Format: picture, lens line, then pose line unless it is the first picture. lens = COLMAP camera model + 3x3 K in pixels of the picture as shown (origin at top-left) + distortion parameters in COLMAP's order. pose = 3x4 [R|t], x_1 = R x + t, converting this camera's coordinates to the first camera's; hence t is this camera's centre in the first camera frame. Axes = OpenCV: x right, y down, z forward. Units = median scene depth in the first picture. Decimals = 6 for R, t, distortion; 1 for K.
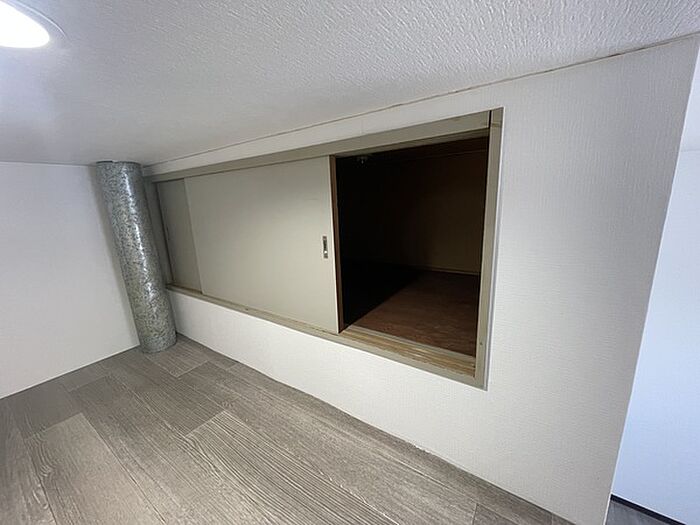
lens RADIAL K [[282.1, 0, 350.0], [0, 282.1, 262.9], [0, 0, 1]] dist [-0.000862, -0.000007]
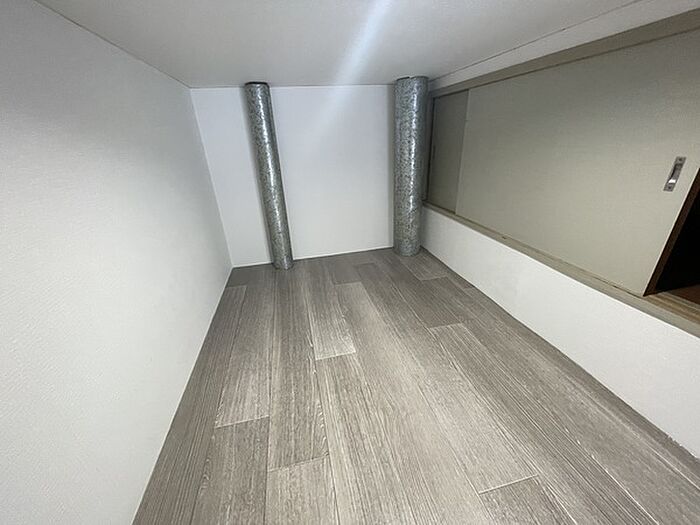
lens RADIAL K [[282.1, 0, 350.0], [0, 282.1, 263.6], [0, 0, 1]] dist [-0.000862, -0.000007]
pose [[0.728091, 0.290924, -0.620682, -0.124353], [-0.135083, 0.948609, 0.286171, 0.044046], [0.672038, -0.124515, 0.729973, -0.041173]]
